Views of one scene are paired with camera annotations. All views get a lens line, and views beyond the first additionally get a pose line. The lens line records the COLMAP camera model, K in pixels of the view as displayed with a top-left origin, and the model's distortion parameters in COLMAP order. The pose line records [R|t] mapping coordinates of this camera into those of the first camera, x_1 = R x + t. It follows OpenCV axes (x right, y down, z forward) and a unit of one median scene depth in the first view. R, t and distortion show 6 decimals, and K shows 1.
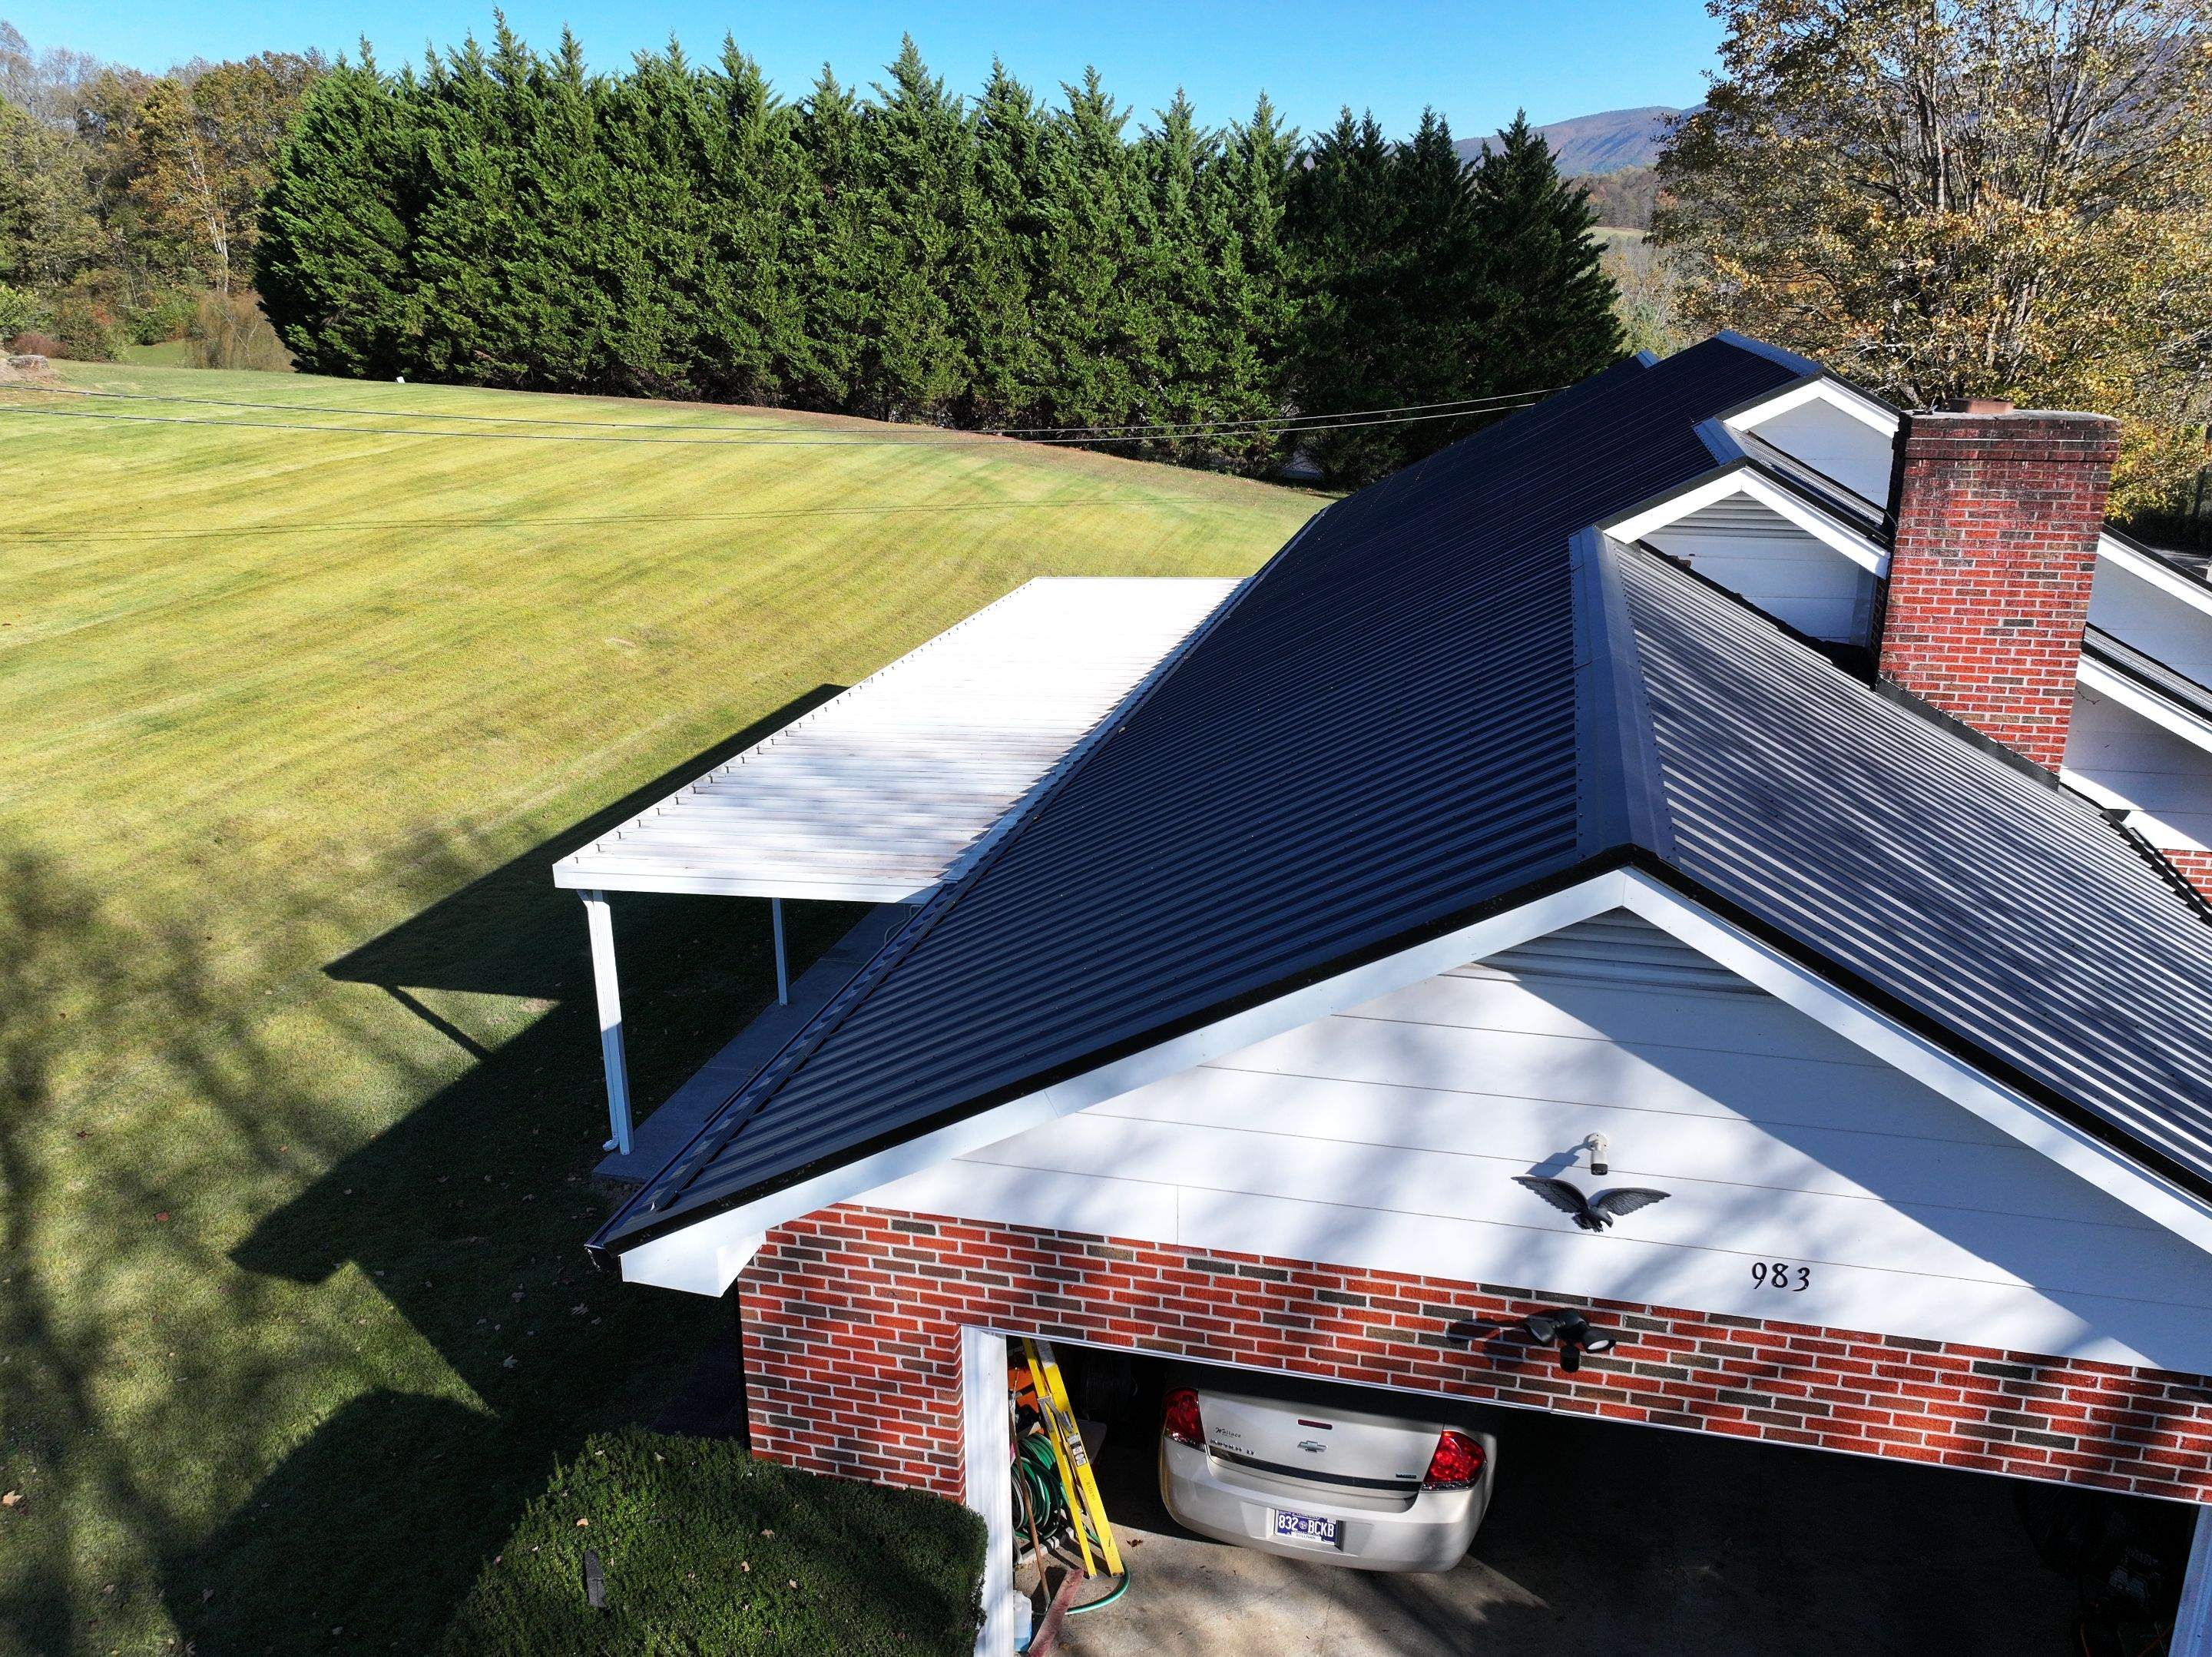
lens RADIAL K [[1738.2, 0, 1106.0], [0, 1738.2, 828.5], [0, 0, 1]] dist [0.011071, 0.008681]
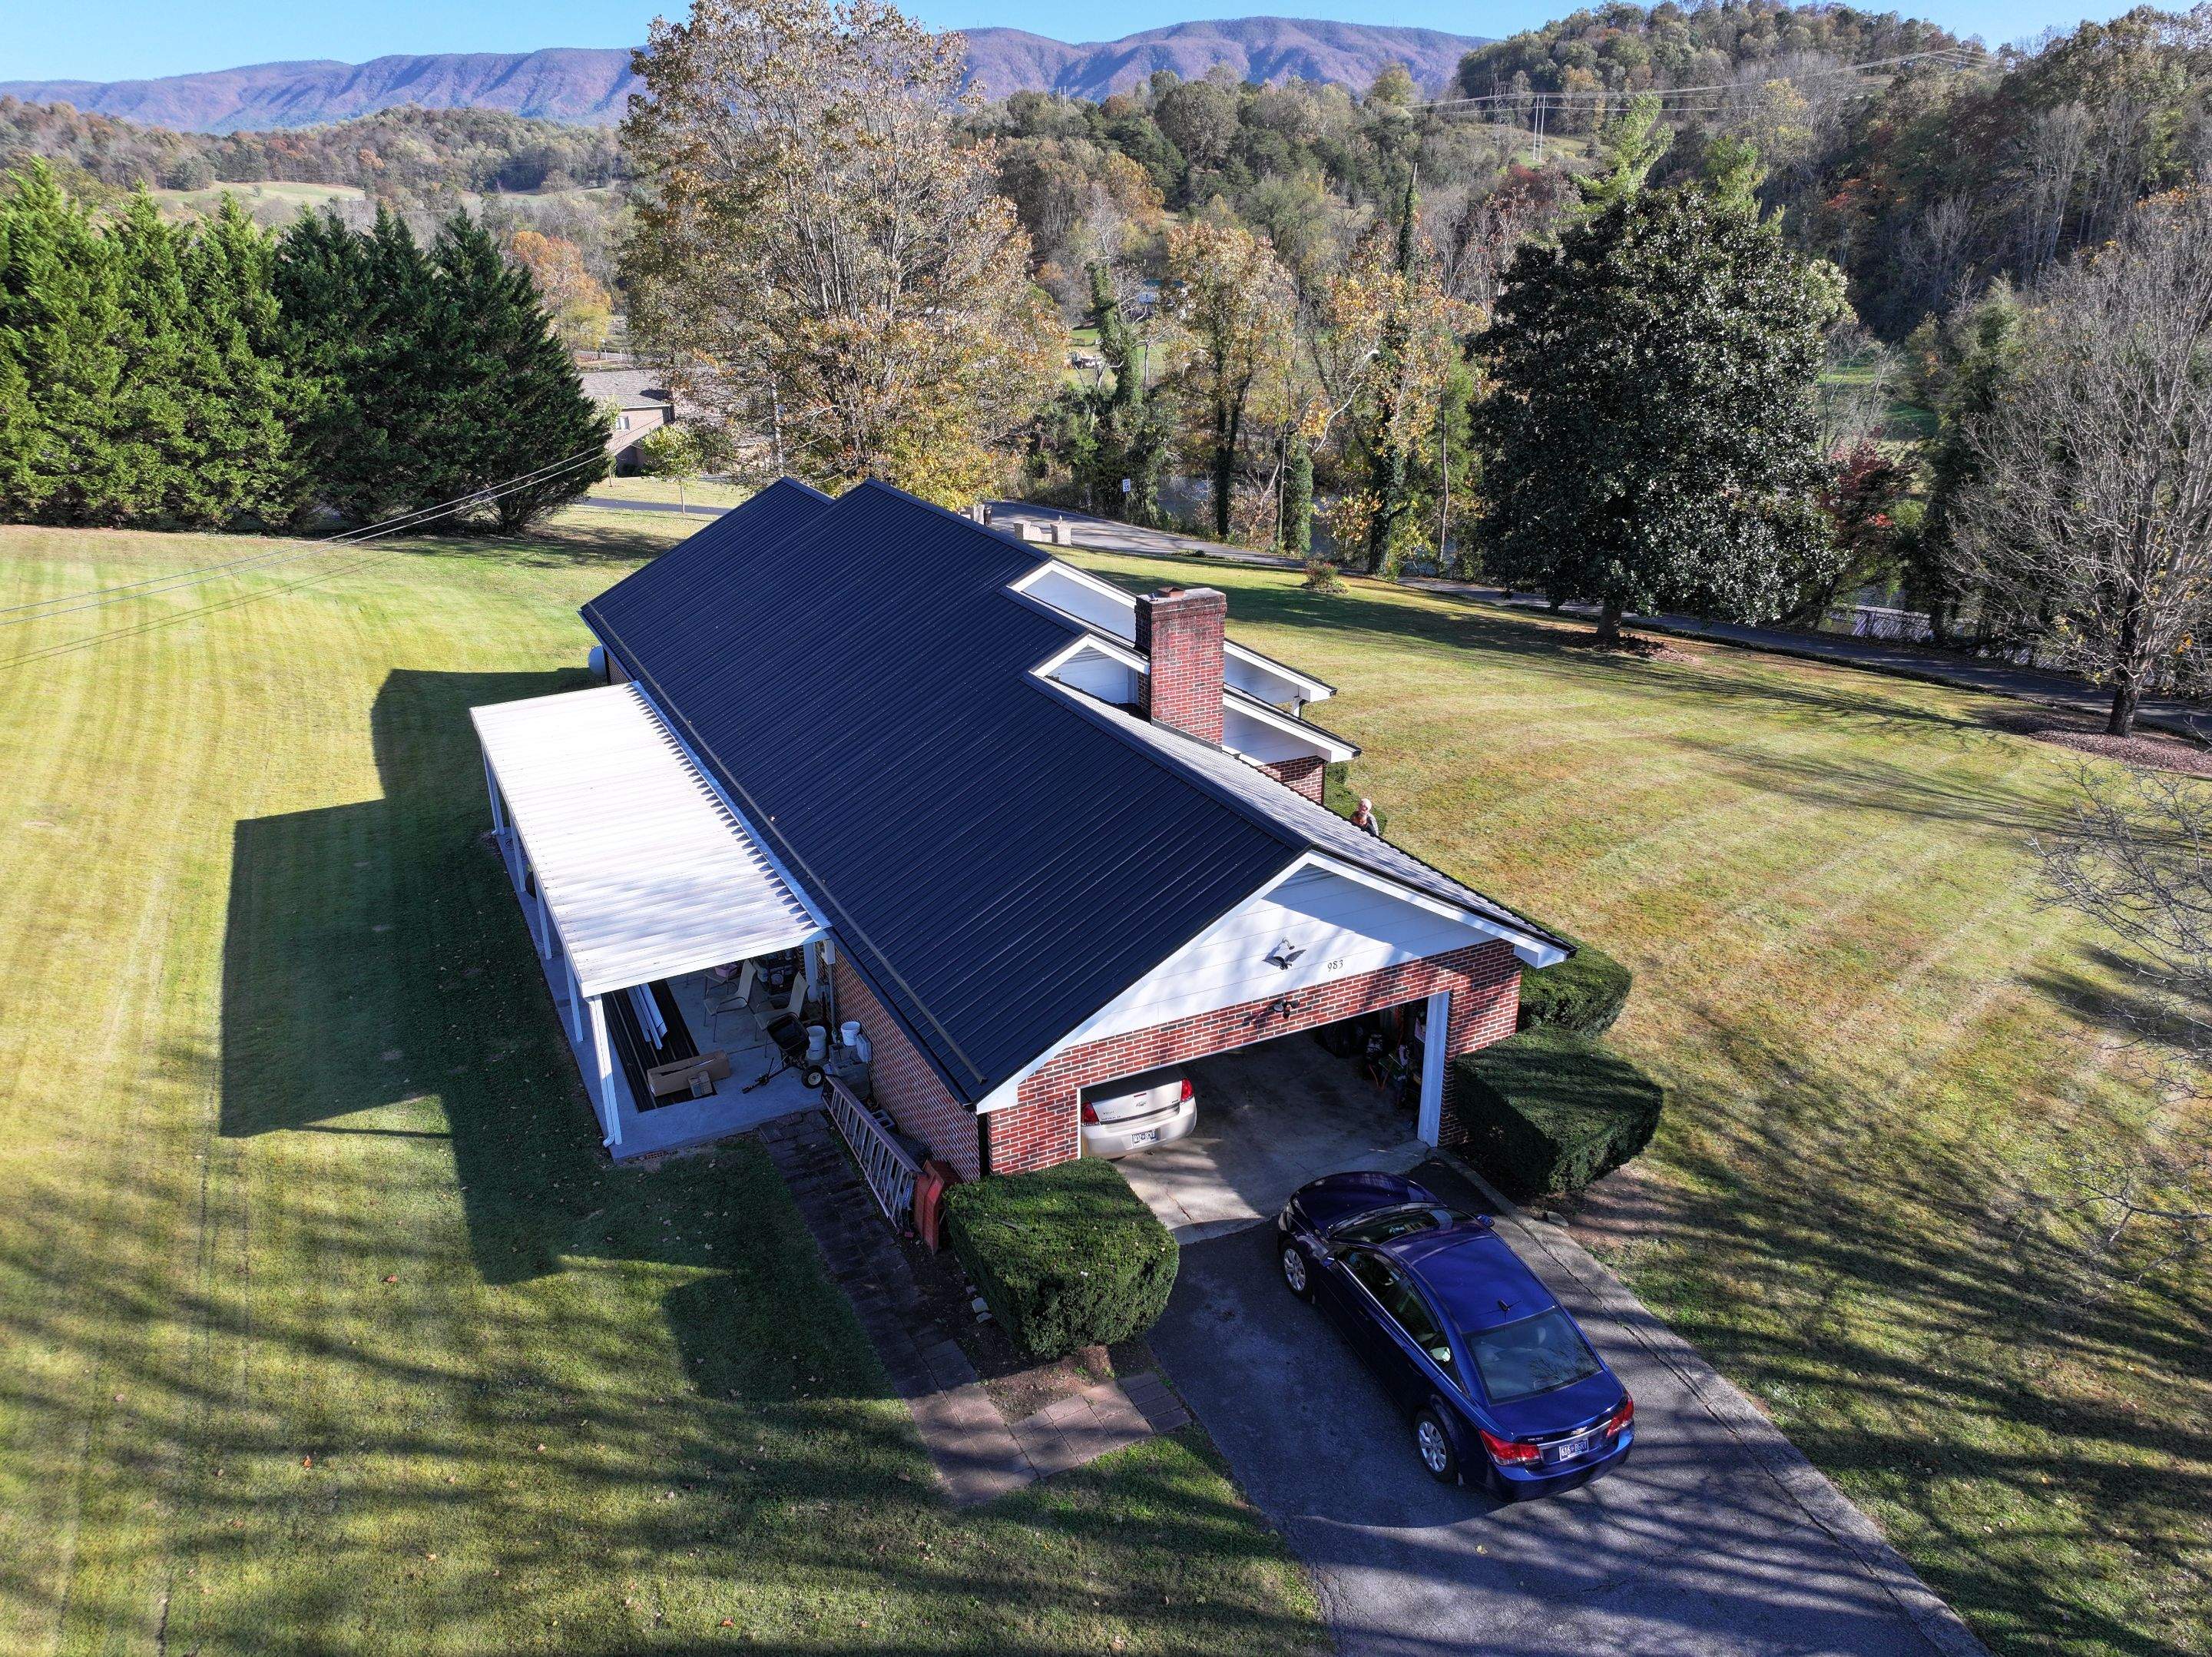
lens RADIAL K [[1554.8, 0, 1106.0], [0, 1554.8, 828.5], [0, 0, 1]] dist [0.004828, 0.004457]
pose [[0.755553, -0.235457, 0.611310, -0.189182], [0.196442, 0.971663, 0.131460, -0.051067], [-0.624941, 0.020762, 0.780396, -0.108956]]
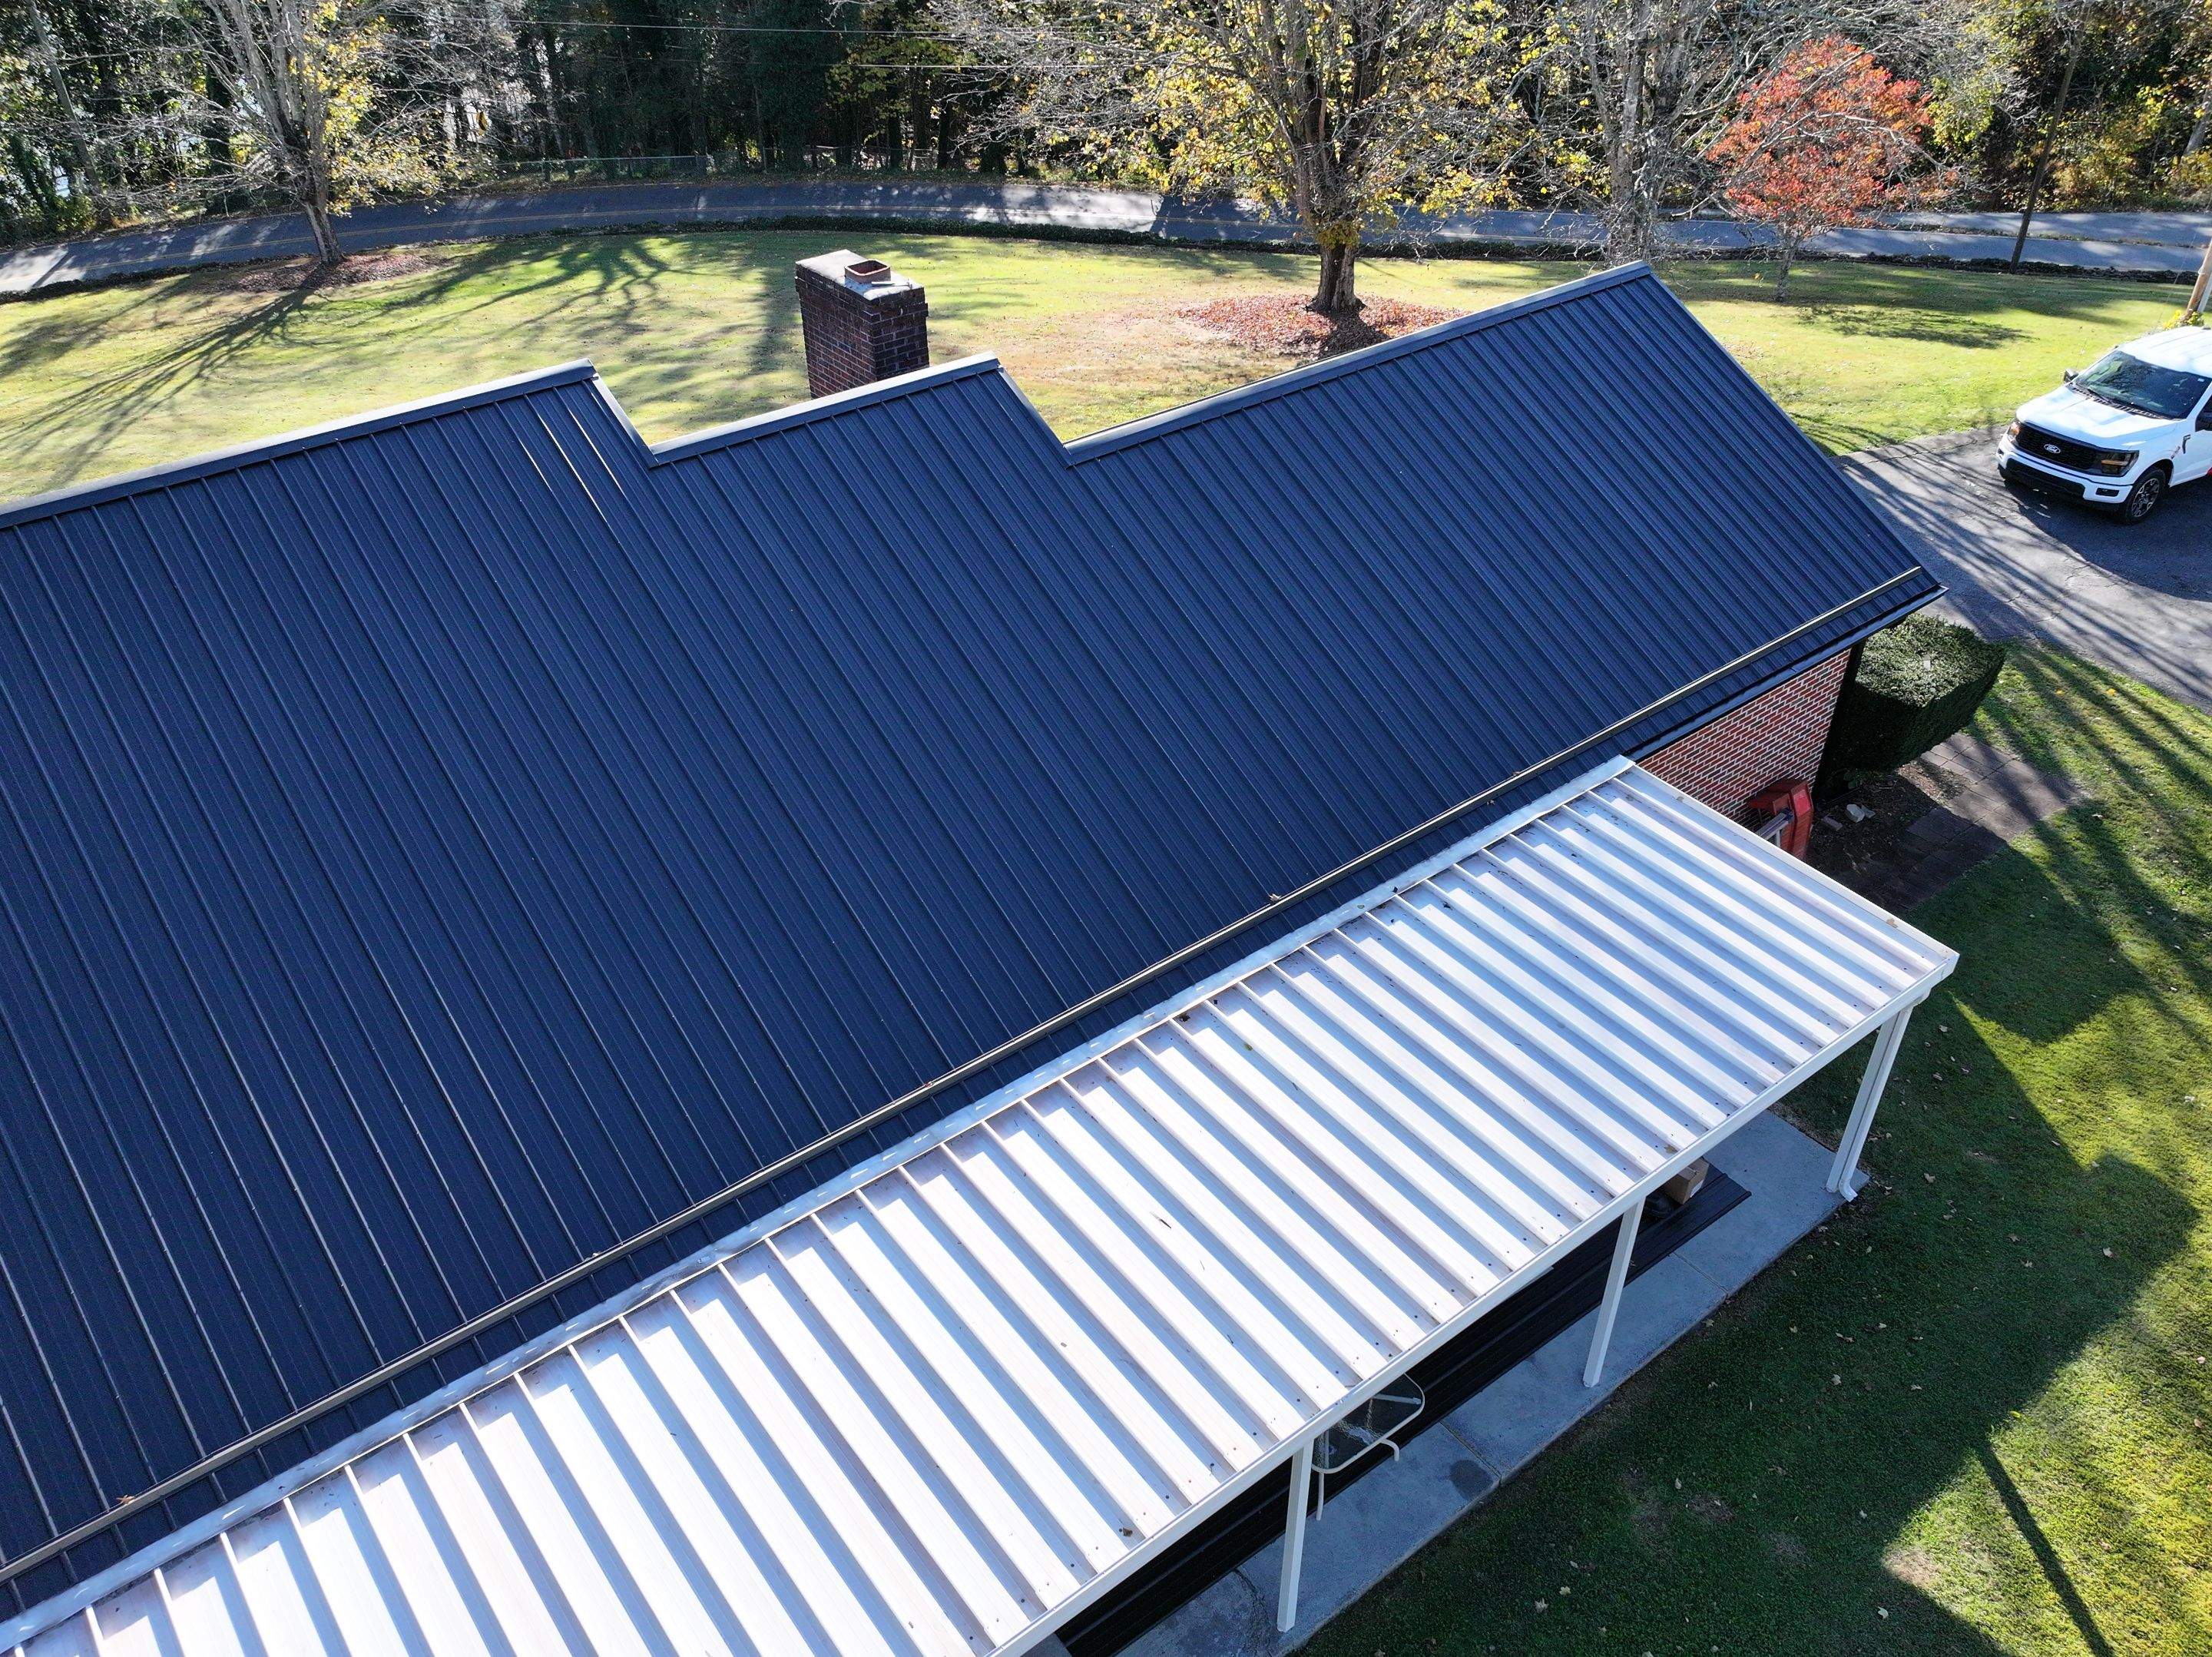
lens RADIAL K [[1738.2, 0, 1106.0], [0, 1738.2, 828.5], [0, 0, 1]] dist [0.011071, 0.008681]
pose [[-0.780779, -0.355141, 0.514061, -0.097474], [0.209452, 0.626373, 0.750857, -0.206080], [-0.588655, 0.693924, -0.414674, 0.389014]]
